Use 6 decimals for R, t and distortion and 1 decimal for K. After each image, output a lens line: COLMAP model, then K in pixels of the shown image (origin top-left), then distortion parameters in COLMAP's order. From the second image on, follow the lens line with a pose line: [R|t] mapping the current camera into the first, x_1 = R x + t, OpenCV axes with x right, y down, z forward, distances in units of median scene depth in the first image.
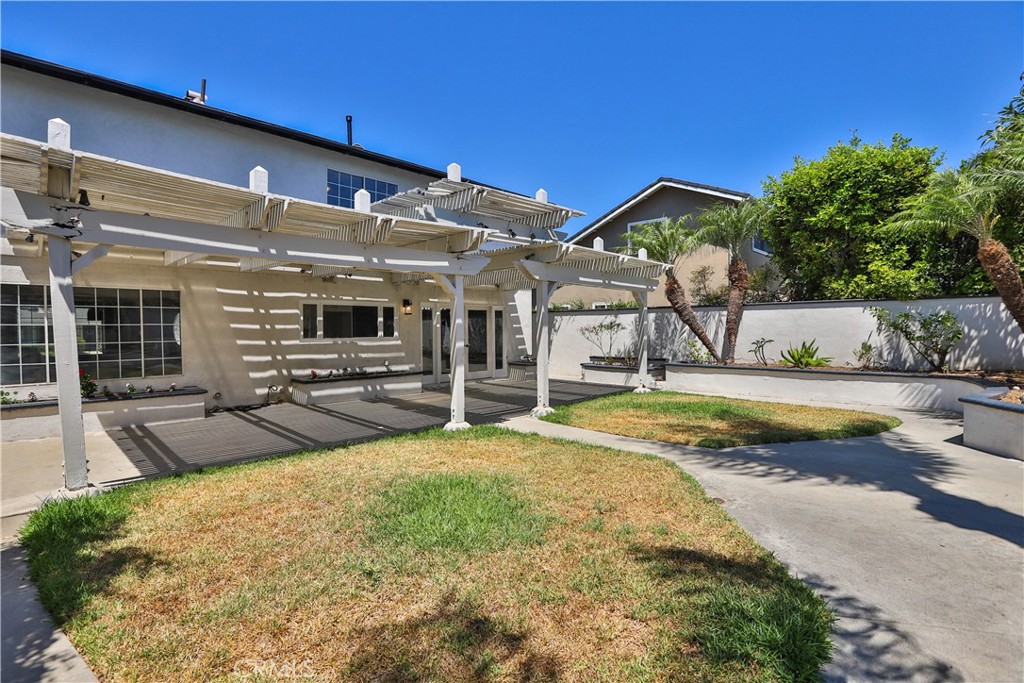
lens RADIAL K [[496.0, 0, 512.0], [0, 496.0, 341.5], [0, 0, 1]] dist [-0.055741, 0.022791]
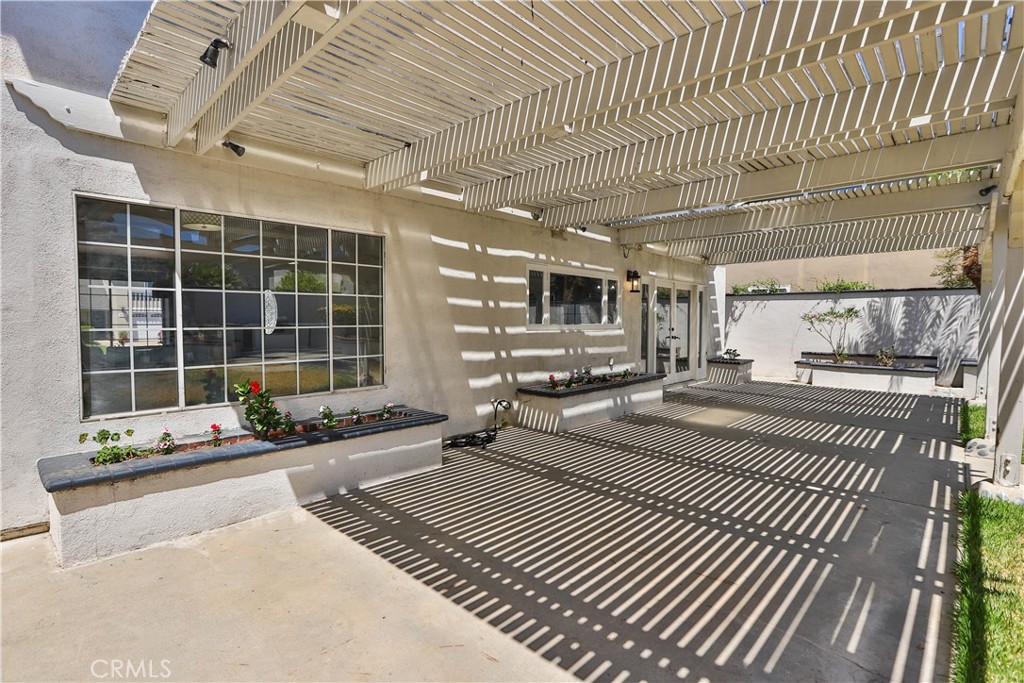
lens RADIAL K [[496.0, 0, 512.0], [0, 496.0, 341.5], [0, 0, 1]] dist [-0.055741, 0.022791]
pose [[0.999694, 0.007396, 0.023586, -0.456906], [-0.007812, 0.999814, 0.017619, 0.005088], [-0.023451, -0.017798, 0.999567, 0.354096]]
